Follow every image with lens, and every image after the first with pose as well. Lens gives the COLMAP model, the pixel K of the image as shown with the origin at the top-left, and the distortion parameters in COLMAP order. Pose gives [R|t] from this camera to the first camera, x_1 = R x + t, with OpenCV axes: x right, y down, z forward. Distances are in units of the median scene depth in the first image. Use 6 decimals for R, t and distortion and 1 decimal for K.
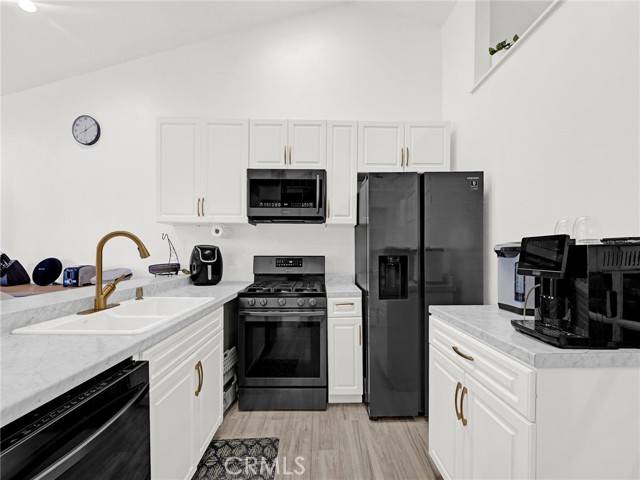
lens RADIAL K [[271.1, 0, 320.3], [0, 271.1, 255.1], [0, 0, 1]] dist [-0.012772, -0.000036]
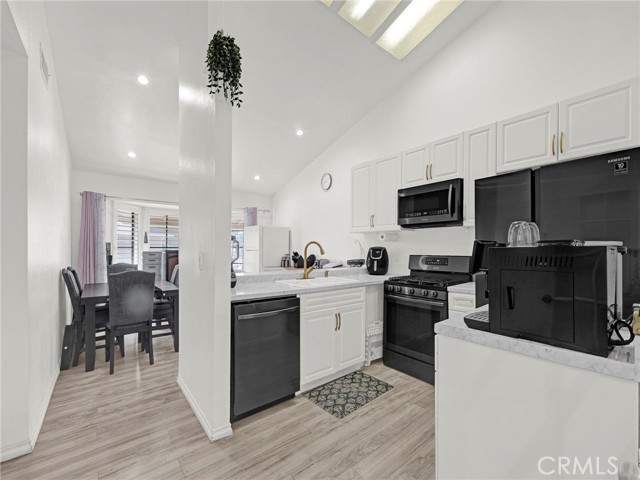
lens RADIAL K [[271.1, 0, 320.3], [0, 271.1, 255.1], [0, 0, 1]] dist [-0.012772, -0.000036]
pose [[0.620039, 0.016432, -0.784399, 0.536140], [-0.019670, 0.999792, 0.005397, 0.004693], [0.784324, 0.012083, 0.620234, -0.127596]]
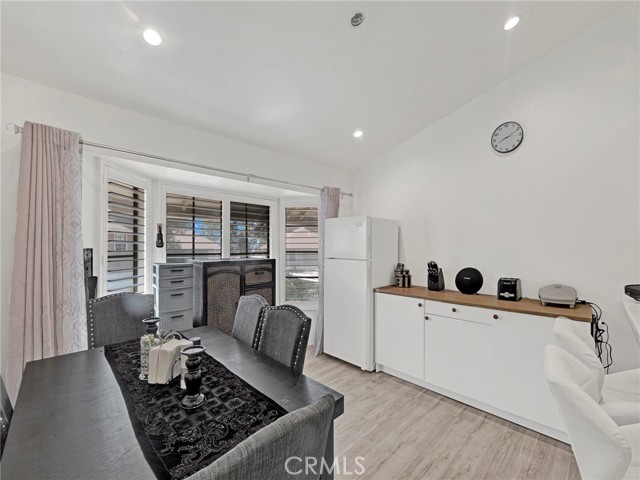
lens RADIAL K [[271.1, 0, 320.3], [0, 271.1, 255.1], [0, 0, 1]] dist [-0.012772, -0.000036]
pose [[0.687349, 0.014914, -0.726175, -0.673352], [-0.017479, 0.999839, 0.003990, -0.034224], [0.726117, 0.009950, 0.687499, -0.170871]]
